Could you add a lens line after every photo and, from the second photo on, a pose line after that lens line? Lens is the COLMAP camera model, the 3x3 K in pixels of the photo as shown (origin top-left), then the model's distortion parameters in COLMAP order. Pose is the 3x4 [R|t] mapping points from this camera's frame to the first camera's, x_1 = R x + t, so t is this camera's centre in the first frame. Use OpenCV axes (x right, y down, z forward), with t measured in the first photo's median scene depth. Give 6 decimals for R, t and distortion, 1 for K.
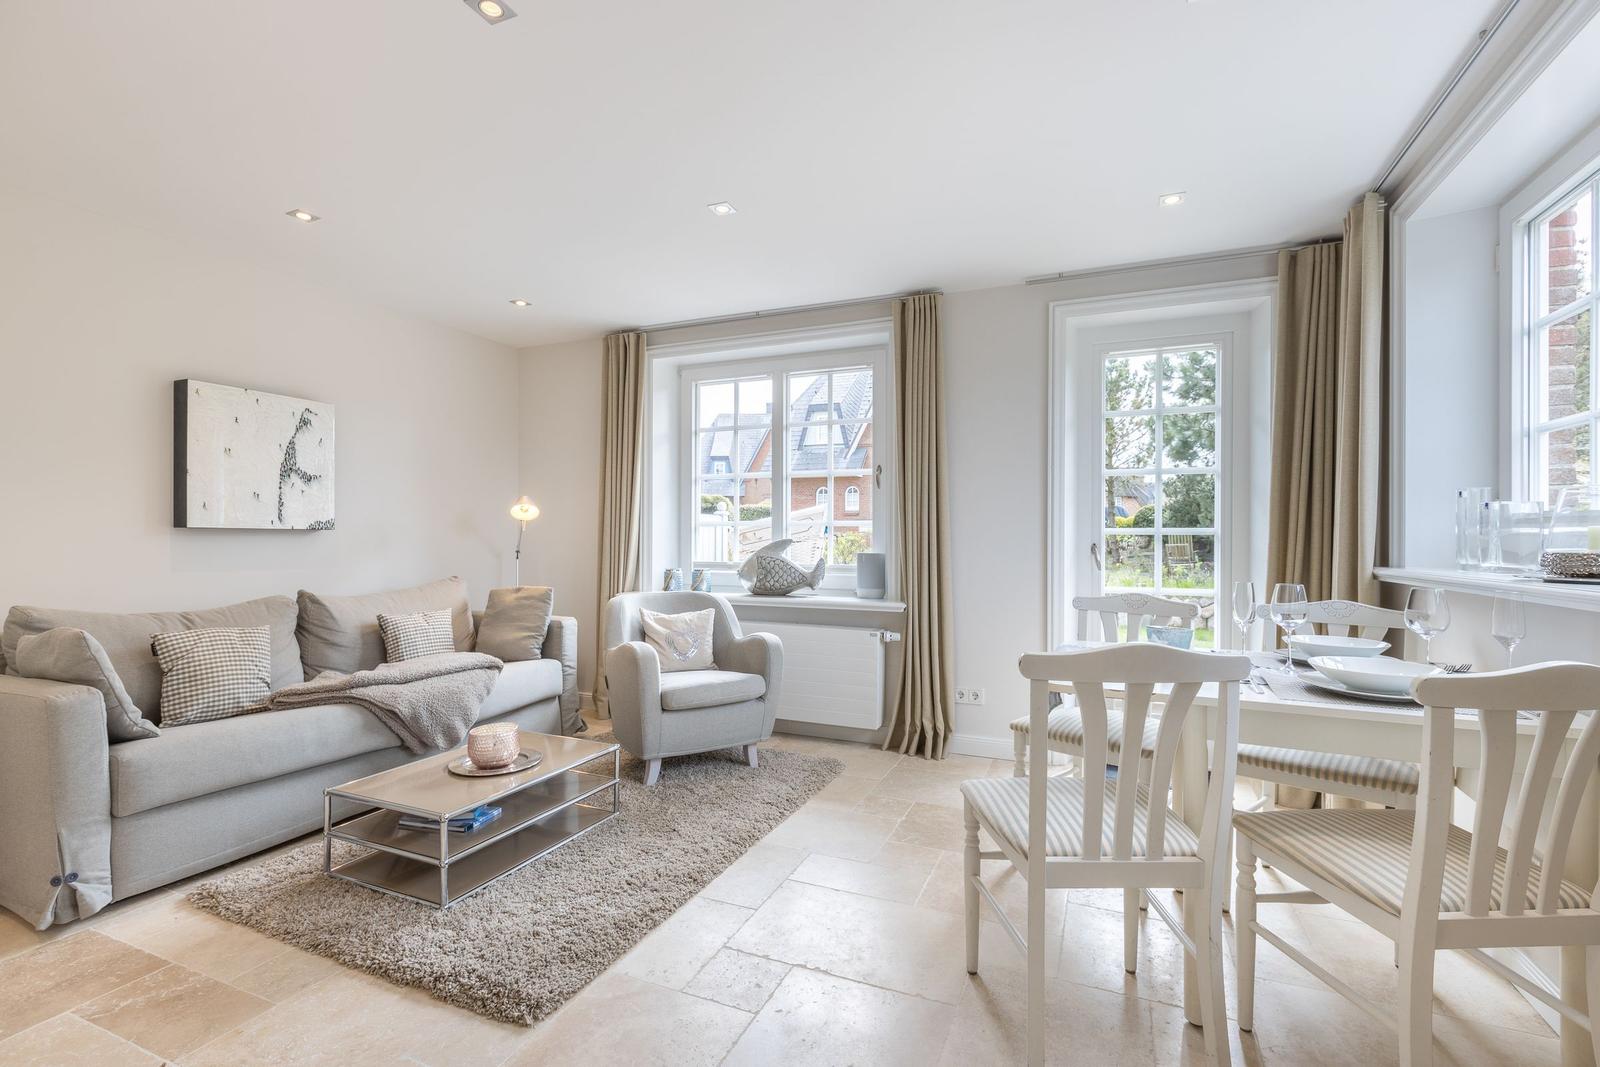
lens RADIAL K [[721.8, 0, 800.0], [0, 721.8, 533.5], [0, 0, 1]] dist [0.009554, -0.000191]
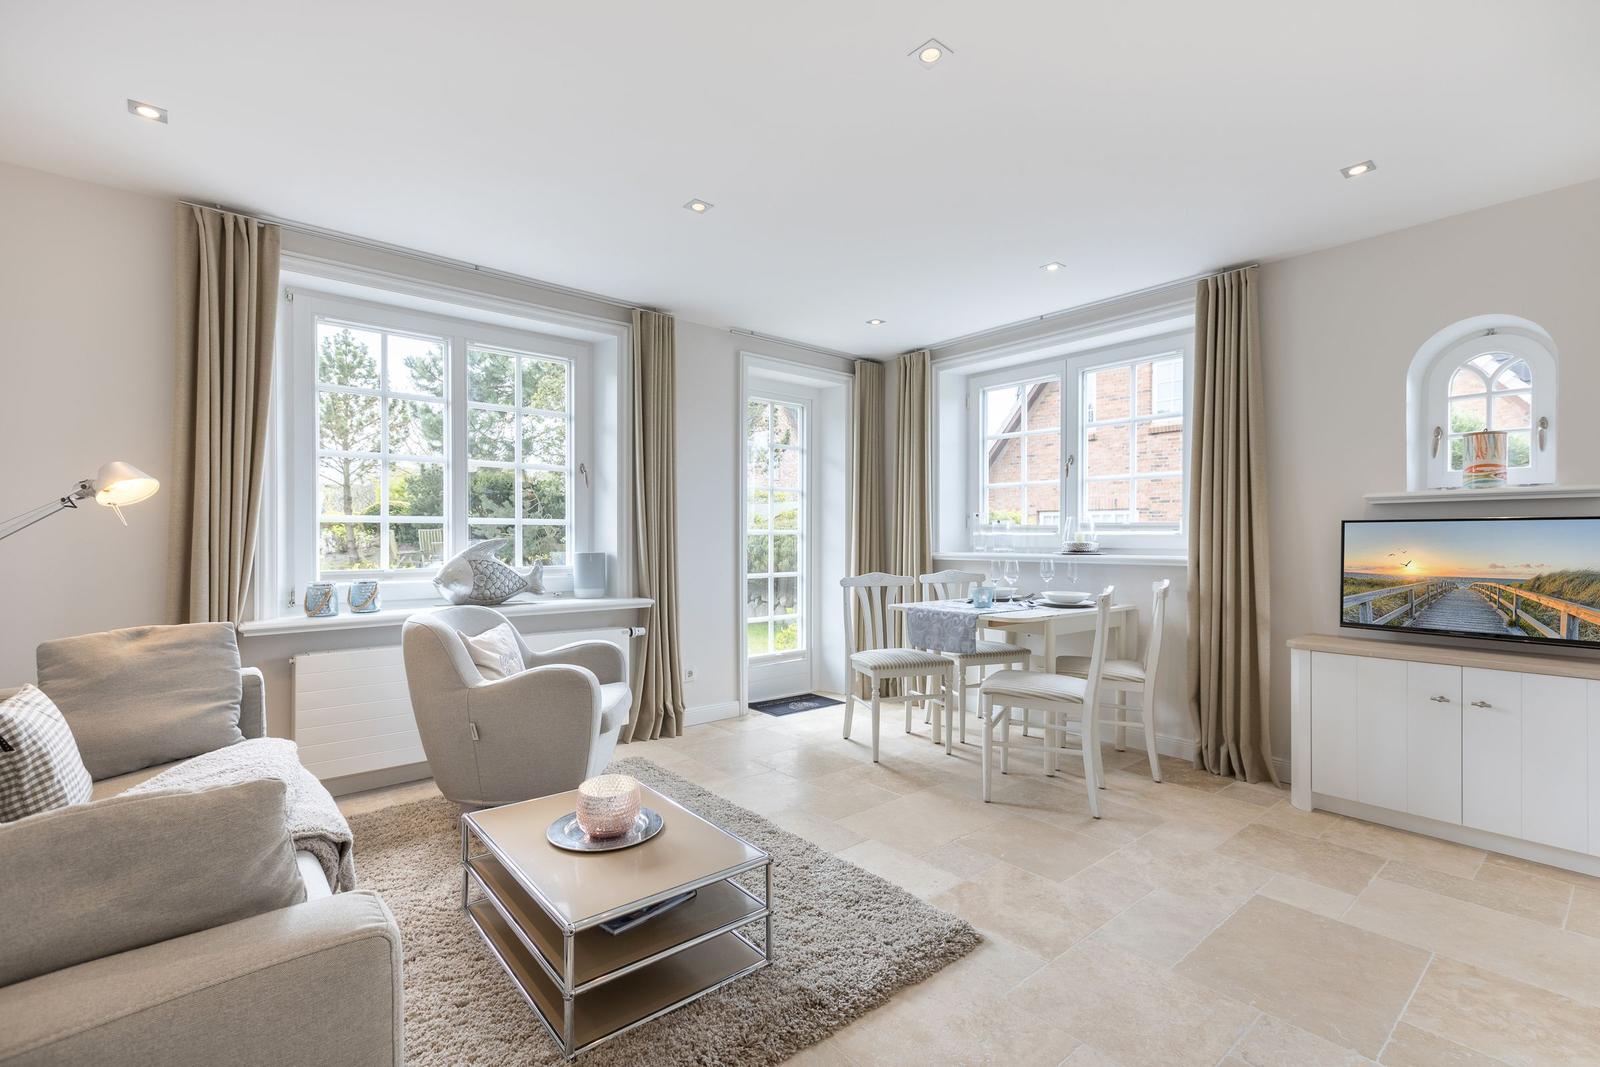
lens RADIAL K [[721.8, 0, 800.0], [0, 721.8, 533.5], [0, 0, 1]] dist [0.009554, -0.000191]
pose [[0.445463, 0.001339, 0.895299, -0.724531], [-0.004811, 0.999988, 0.000898, -0.001270], [-0.895288, -0.004707, 0.445464, 0.334835]]
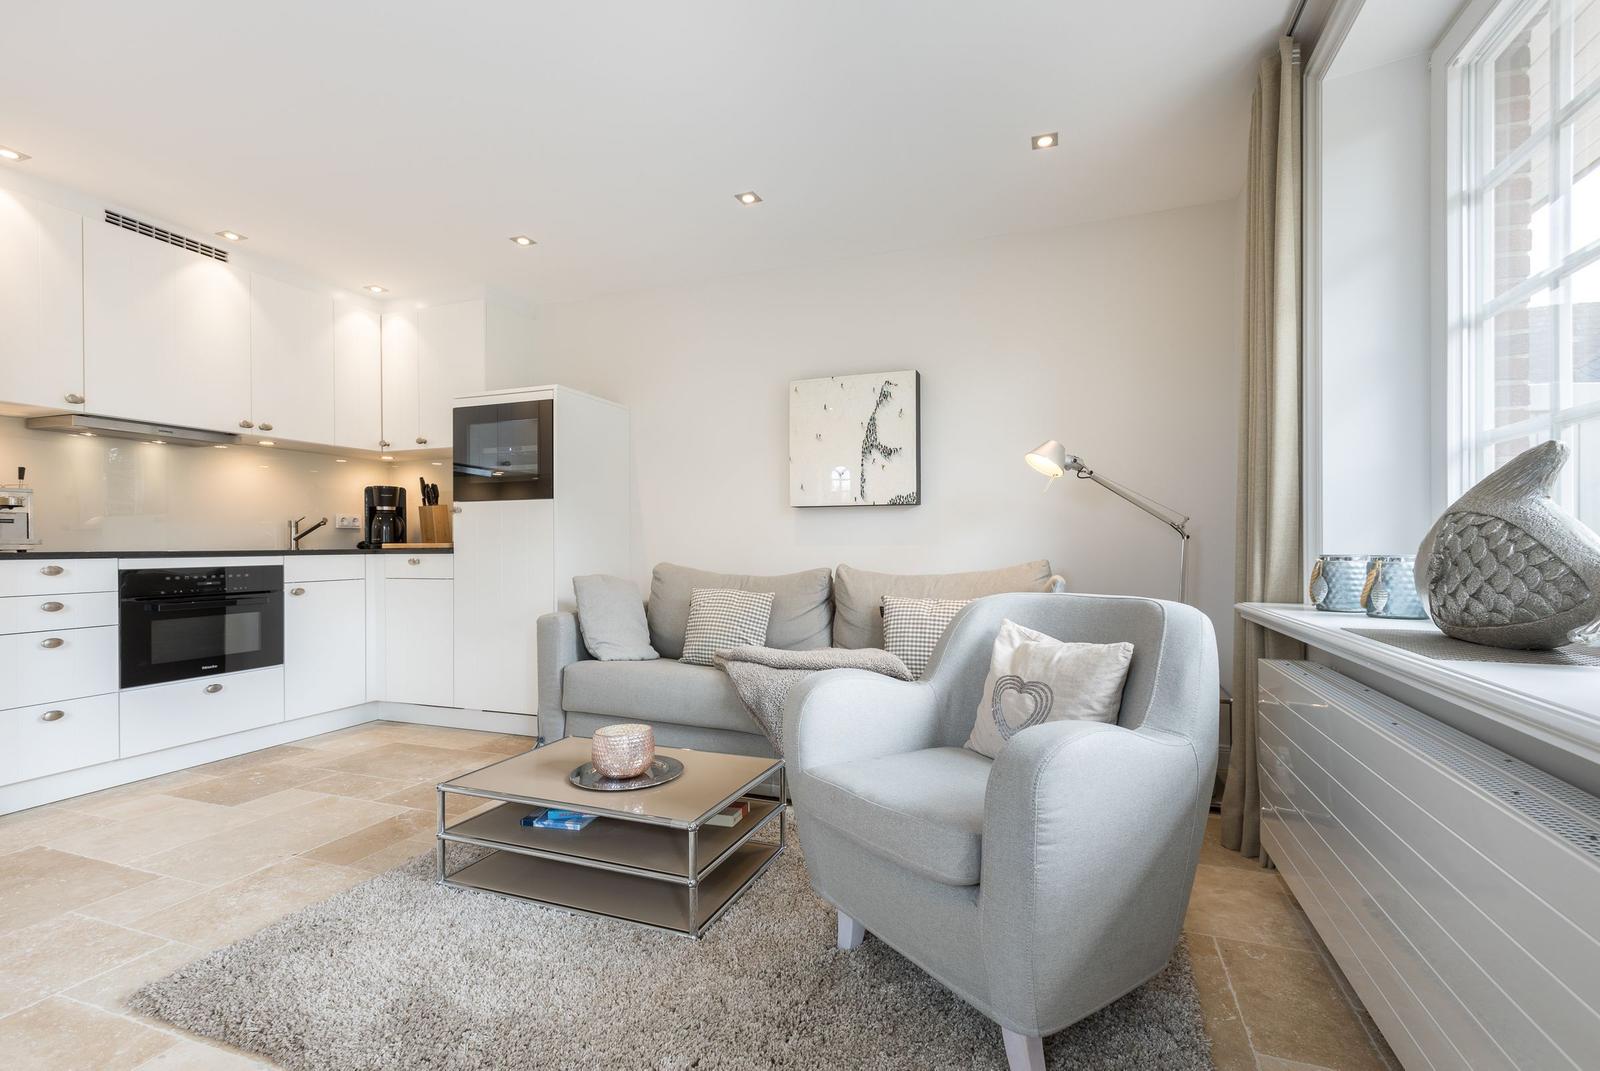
lens RADIAL K [[721.8, 0, 800.0], [0, 721.8, 535.5], [0, 0, 1]] dist [0.009554, -0.000191]
pose [[0.051758, -0.017256, -0.998511, 0.282442], [0.012914, 0.999779, -0.016608, 0.050442], [0.998576, -0.012035, 0.051970, 0.827995]]
